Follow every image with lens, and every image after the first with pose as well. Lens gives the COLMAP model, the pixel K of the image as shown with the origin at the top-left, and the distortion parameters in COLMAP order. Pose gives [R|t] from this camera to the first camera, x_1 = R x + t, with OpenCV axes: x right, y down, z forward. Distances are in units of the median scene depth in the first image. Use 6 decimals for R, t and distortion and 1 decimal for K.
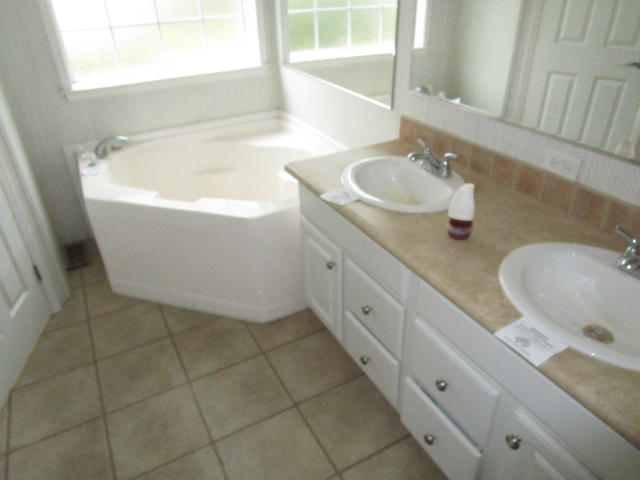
lens RADIAL K [[461.2, 0, 320.0], [0, 461.2, 240.0], [0, 0, 1]] dist [-0.010408, -0.003403]
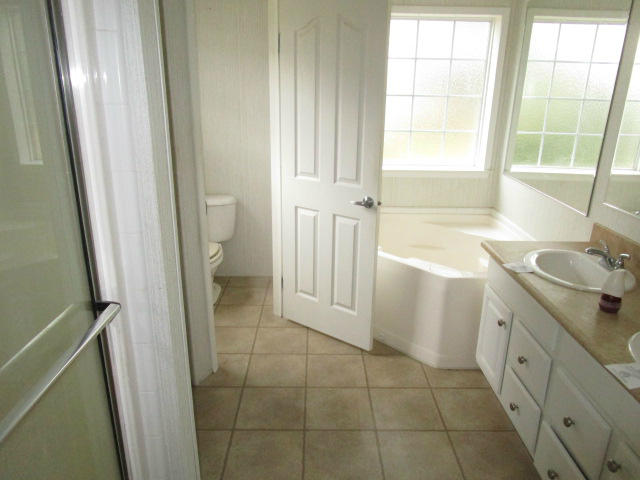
lens RADIAL K [[461.2, 0, 320.0], [0, 461.2, 240.0], [0, 0, 1]] dist [-0.010408, -0.003403]
pose [[0.881769, 0.186614, -0.433196, 0.085464], [-0.274289, 0.950025, -0.149059, 0.154798], [0.383730, 0.250257, 0.888888, -0.329908]]
